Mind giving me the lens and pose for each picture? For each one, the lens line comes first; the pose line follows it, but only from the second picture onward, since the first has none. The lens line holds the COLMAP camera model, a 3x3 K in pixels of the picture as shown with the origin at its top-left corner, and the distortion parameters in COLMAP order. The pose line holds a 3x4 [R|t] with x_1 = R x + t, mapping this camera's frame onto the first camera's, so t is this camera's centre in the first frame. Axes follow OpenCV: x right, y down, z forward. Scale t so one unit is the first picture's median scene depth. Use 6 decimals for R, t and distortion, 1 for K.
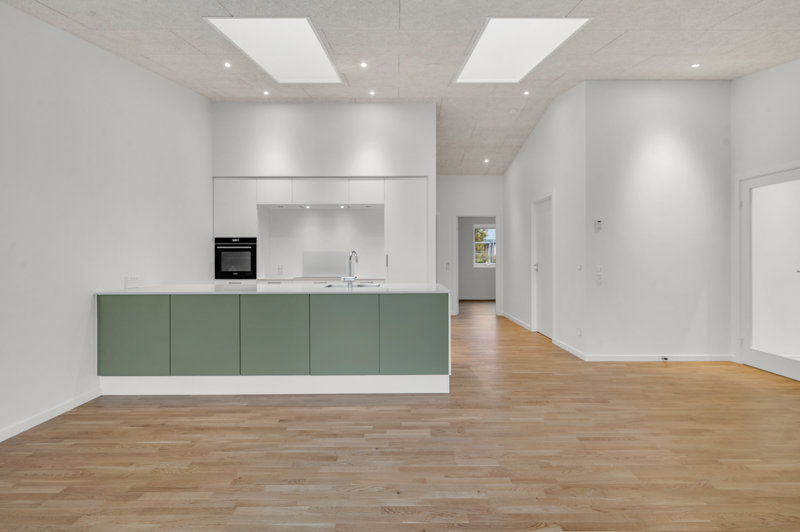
lens RADIAL K [[404.5, 0, 402.9], [0, 404.5, 257.4], [0, 0, 1]] dist [-0.002753, -0.000736]
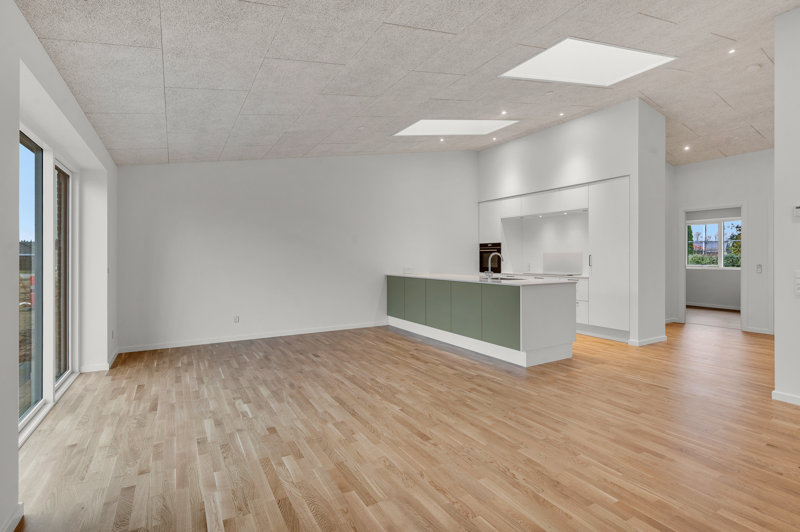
lens RADIAL K [[404.5, 0, 402.9], [0, 404.5, 257.4], [0, 0, 1]] dist [-0.002753, -0.000736]
pose [[0.486612, 0.001980, -0.873616, 0.888438], [0.002097, 0.999992, 0.003434, -0.006482], [0.873616, -0.003503, 0.486604, 0.057552]]
